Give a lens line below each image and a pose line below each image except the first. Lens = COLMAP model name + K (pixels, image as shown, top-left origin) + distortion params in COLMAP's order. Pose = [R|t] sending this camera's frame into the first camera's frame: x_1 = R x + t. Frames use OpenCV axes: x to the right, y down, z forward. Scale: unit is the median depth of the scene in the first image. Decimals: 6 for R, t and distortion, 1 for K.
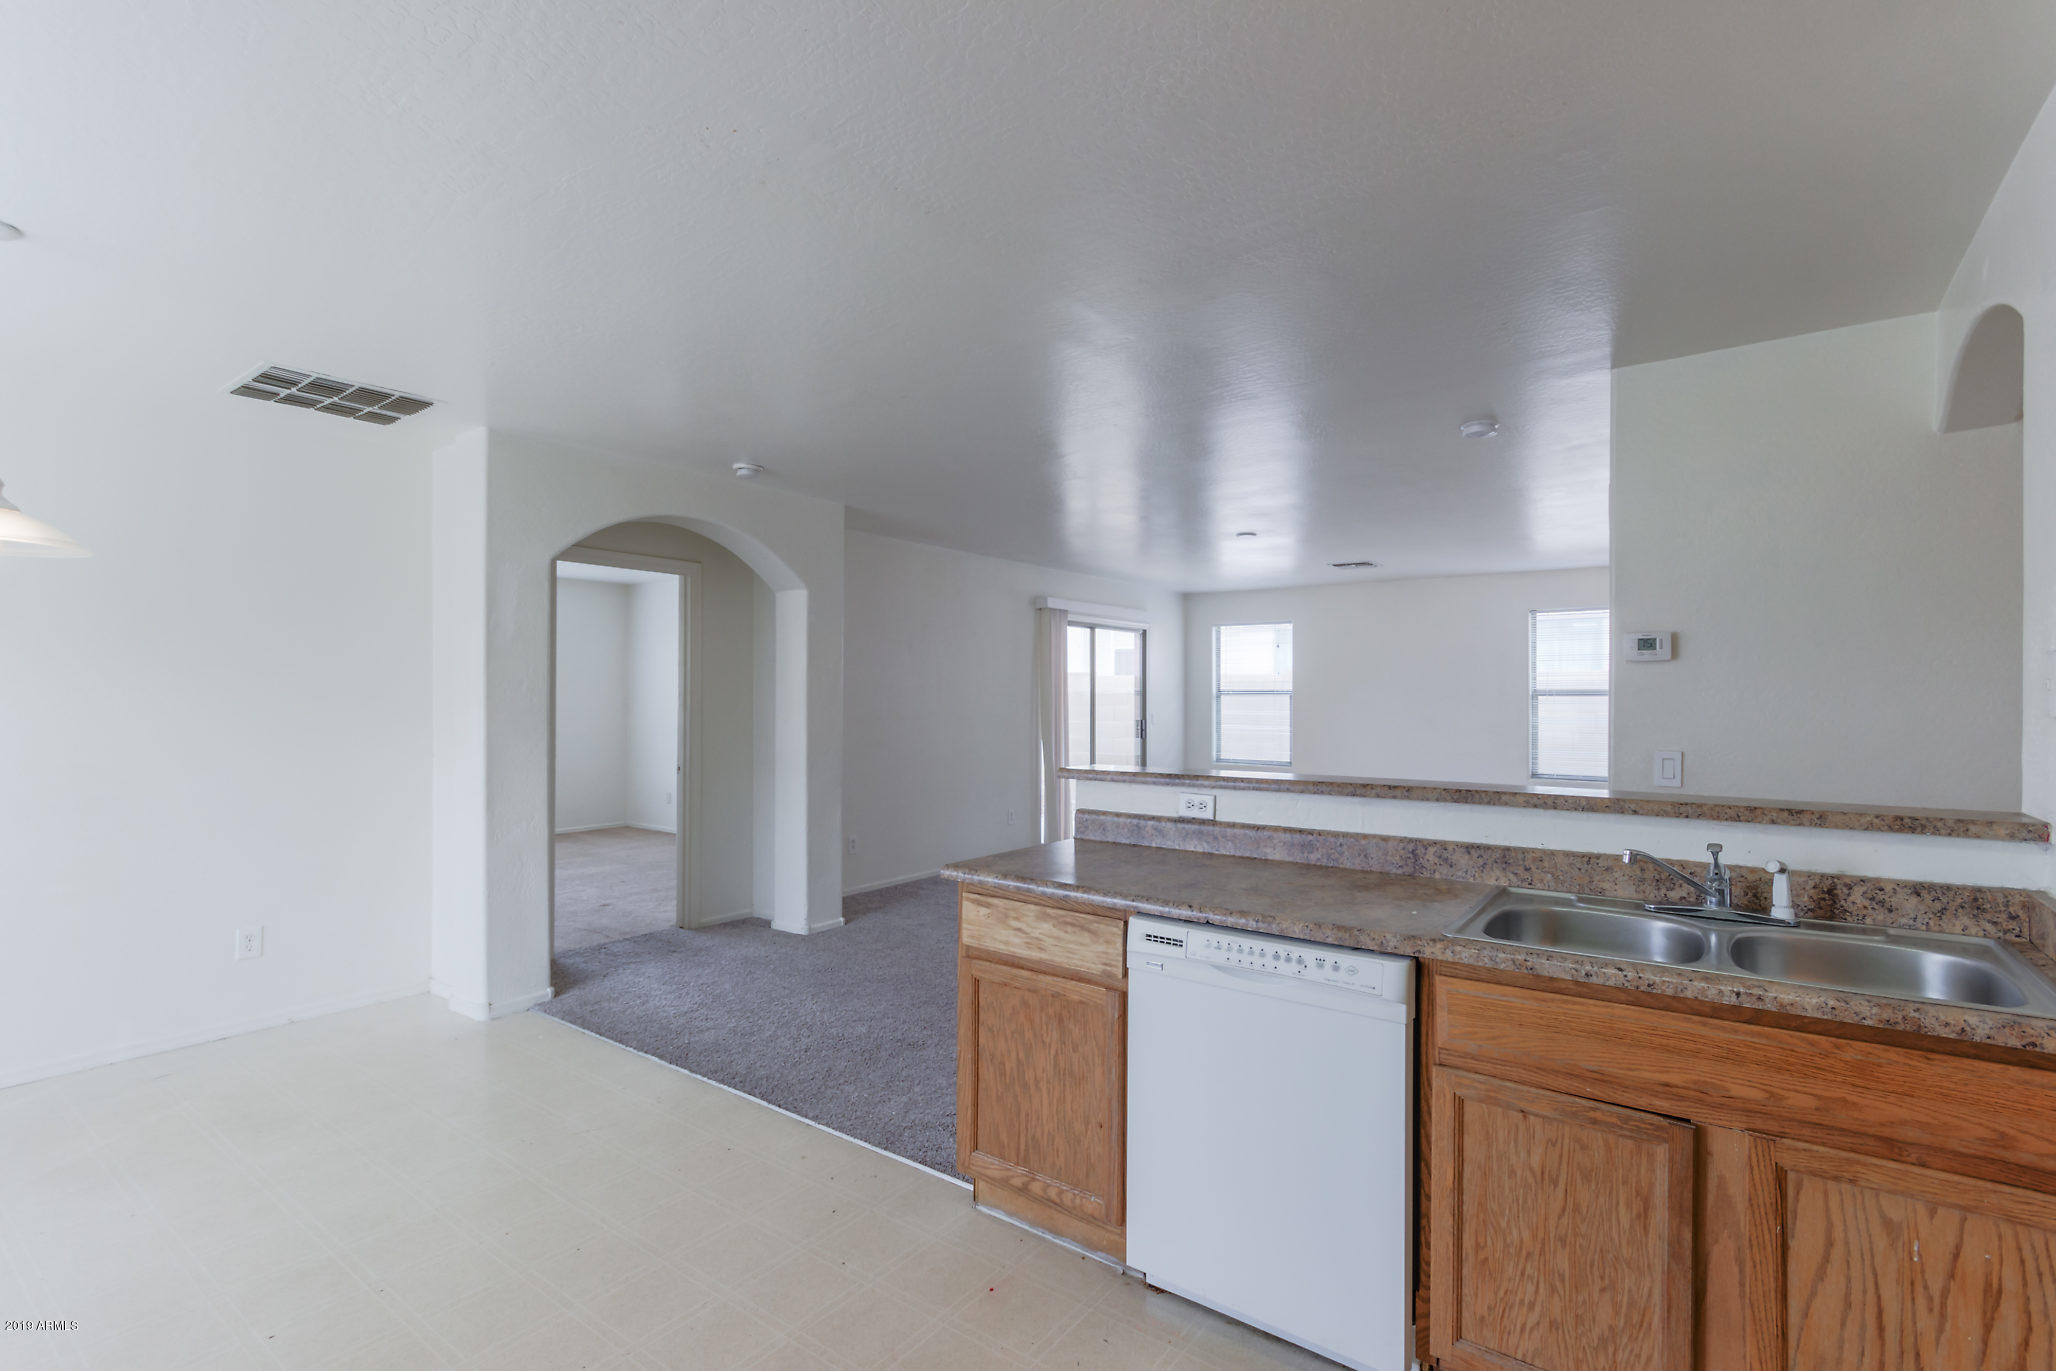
lens RADIAL K [[964.2, 0, 1026.3], [0, 964.2, 698.2], [0, 0, 1]] dist [-0.000468, 0.000358]
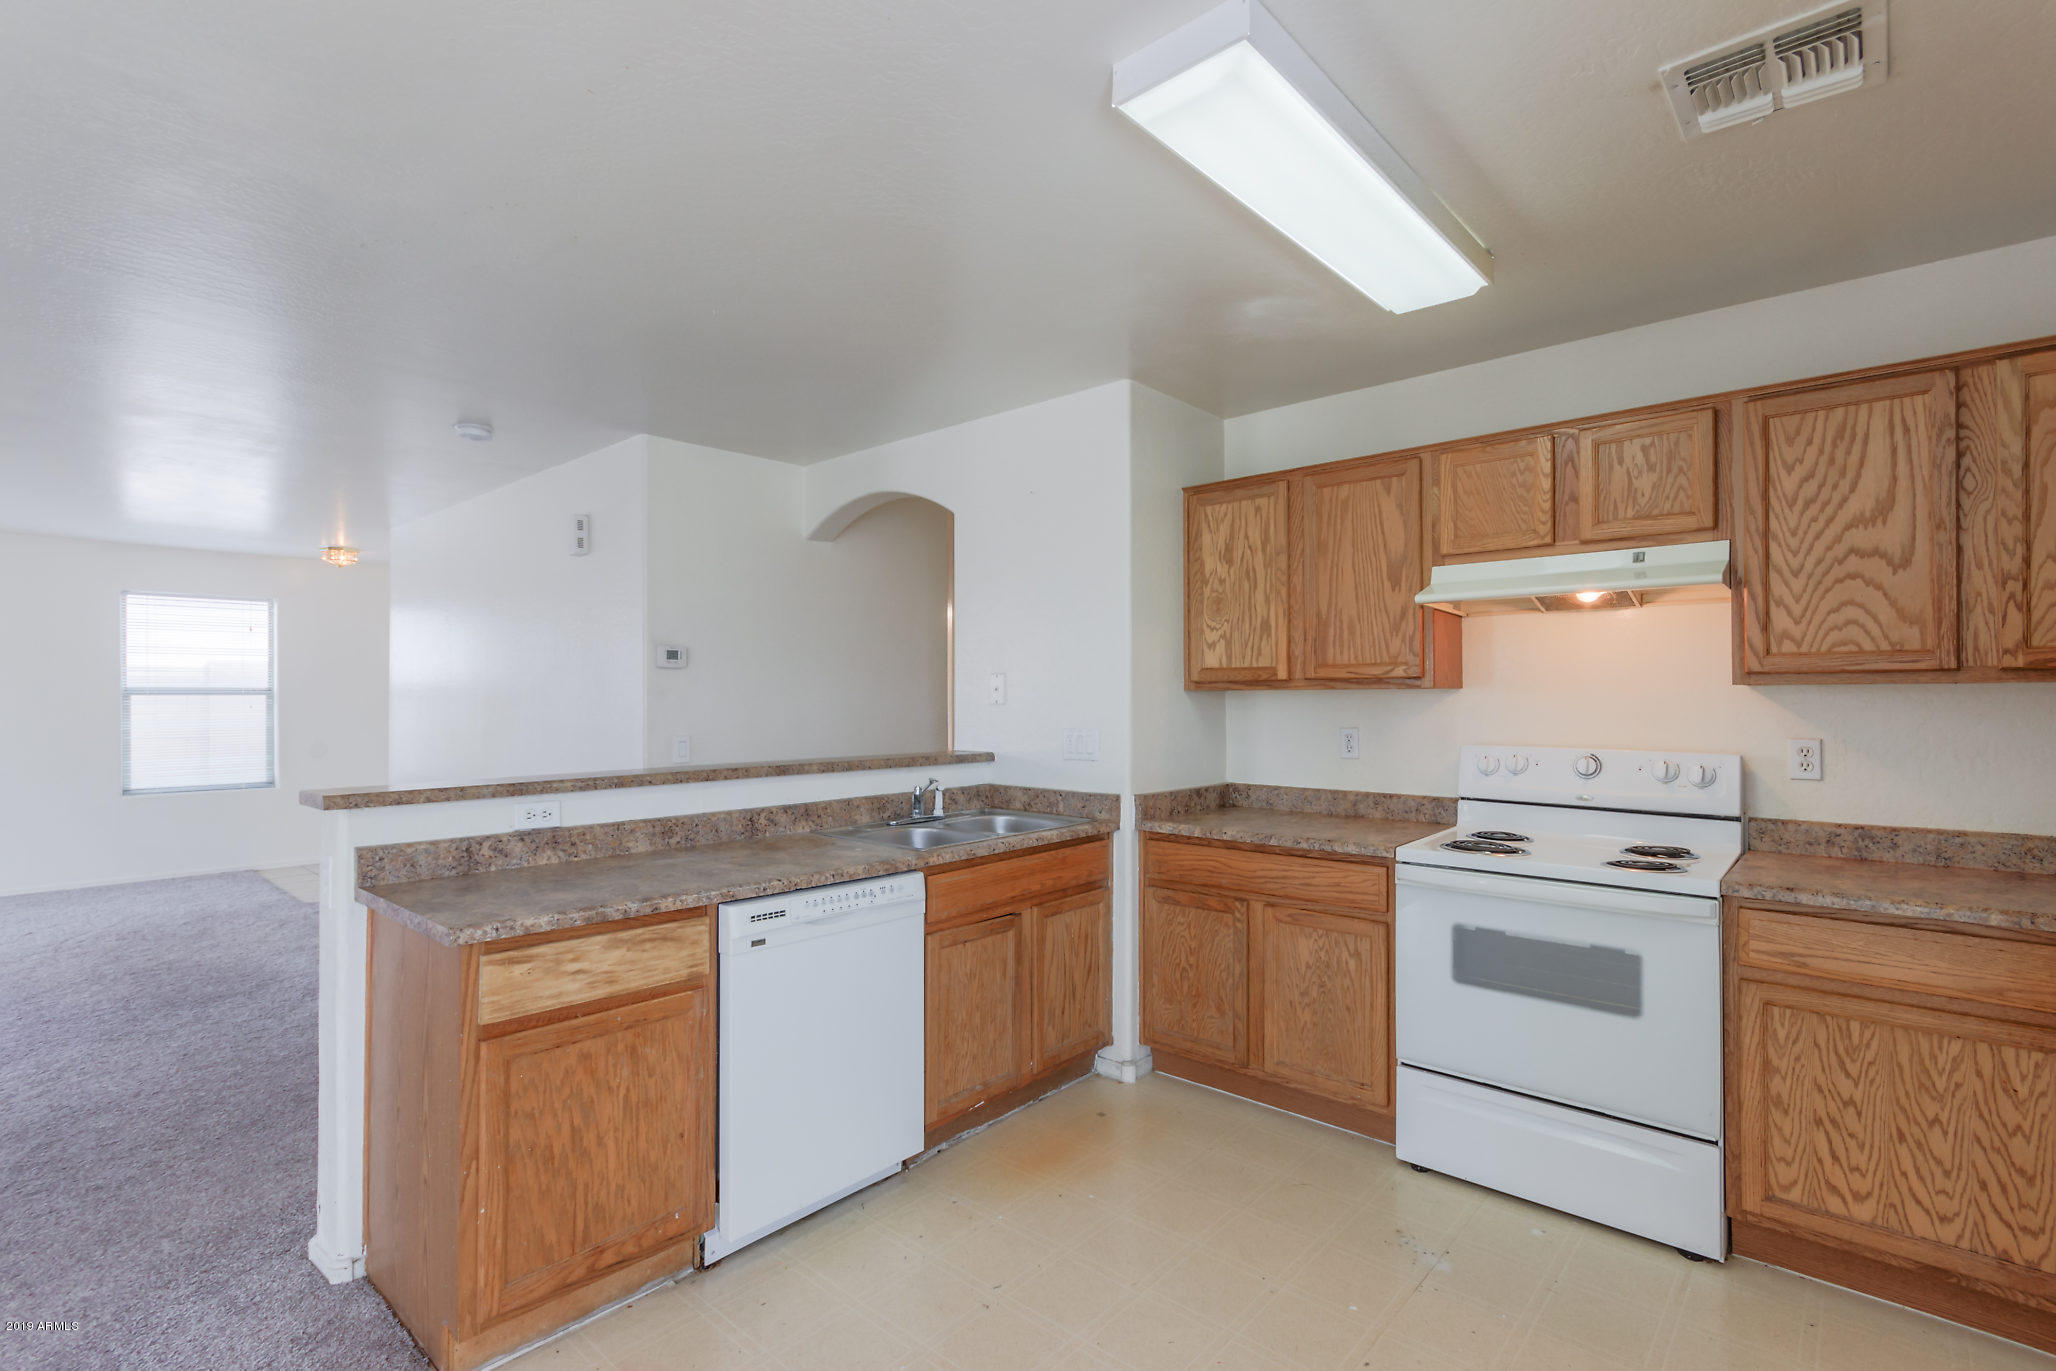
lens RADIAL K [[920.8, 0, 1019.6], [0, 920.8, 691.1], [0, 0, 1]] dist [0.000905, 0.000274]
pose [[0.091407, 0.004127, 0.995805, -0.791808], [-0.000167, 0.999991, -0.004129, -0.001497], [-0.995814, 0.000211, 0.091406, 0.556373]]
